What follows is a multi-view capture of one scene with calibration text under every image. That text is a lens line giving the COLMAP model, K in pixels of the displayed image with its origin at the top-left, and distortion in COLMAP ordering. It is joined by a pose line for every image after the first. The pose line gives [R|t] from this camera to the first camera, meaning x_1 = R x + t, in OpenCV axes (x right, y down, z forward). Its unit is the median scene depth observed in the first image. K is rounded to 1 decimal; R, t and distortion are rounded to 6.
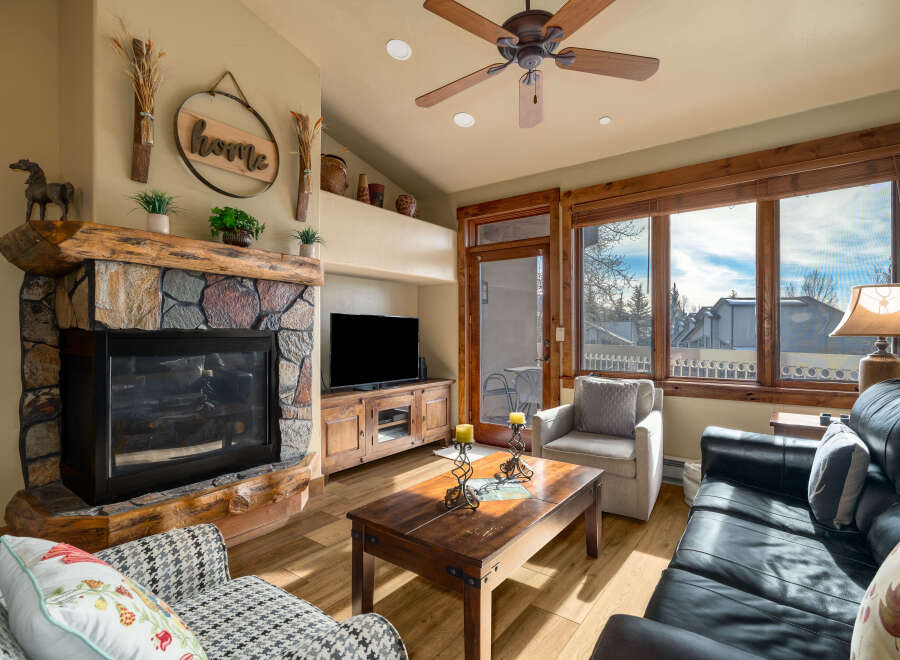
lens RADIAL K [[448.0, 0, 465.3], [0, 448.0, 328.5], [0, 0, 1]] dist [-0.003132, -0.000863]
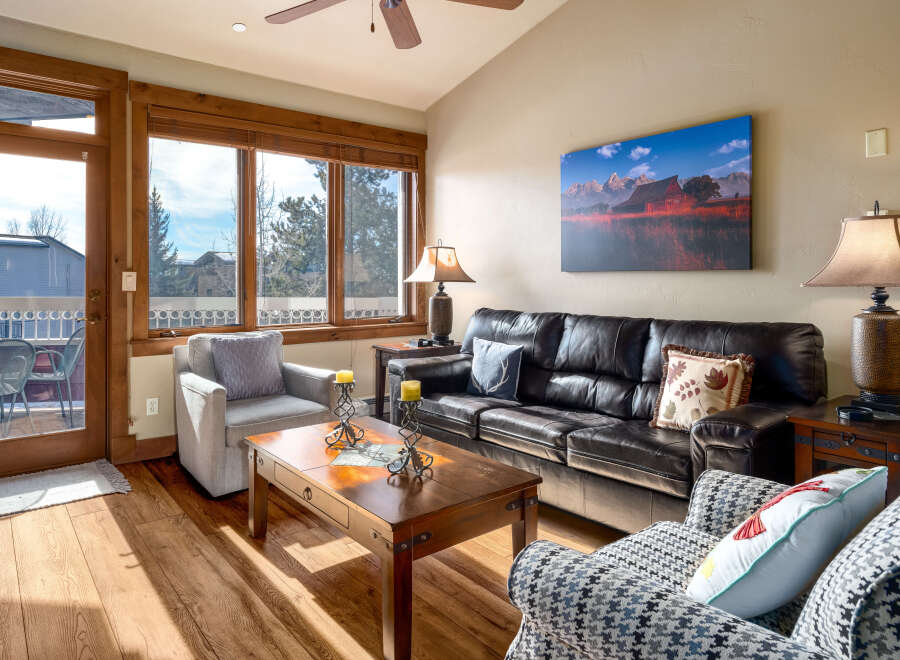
lens RADIAL K [[582.8, 0, 390.2], [0, 582.8, 276.4], [0, 0, 1]] dist [0.008110, 0.002117]
pose [[0.298227, 0.005535, 0.954479, -0.670421], [-0.009260, 0.999953, -0.002905, 0.004887], [-0.954450, -0.007972, 0.298264, 0.408945]]
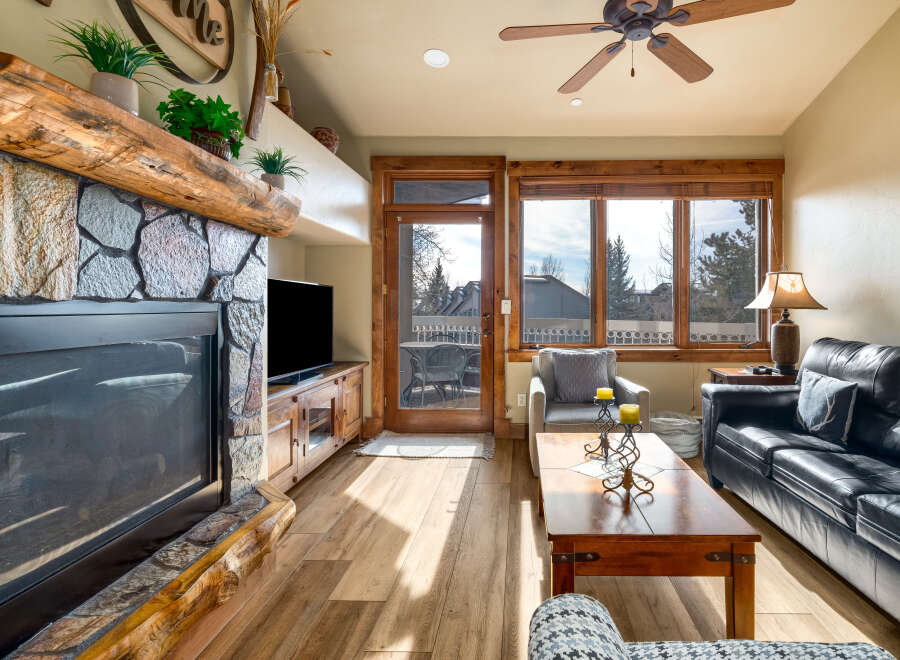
lens RADIAL K [[464.0, 0, 507.5], [0, 464.0, 301.5], [0, 0, 1]] dist [-0.001787, 0.000250]
pose [[0.816455, 0.006194, 0.577376, -0.454038], [-0.007356, 0.999973, -0.000327, 0.001406], [-0.577363, -0.003980, 0.816478, 0.213824]]
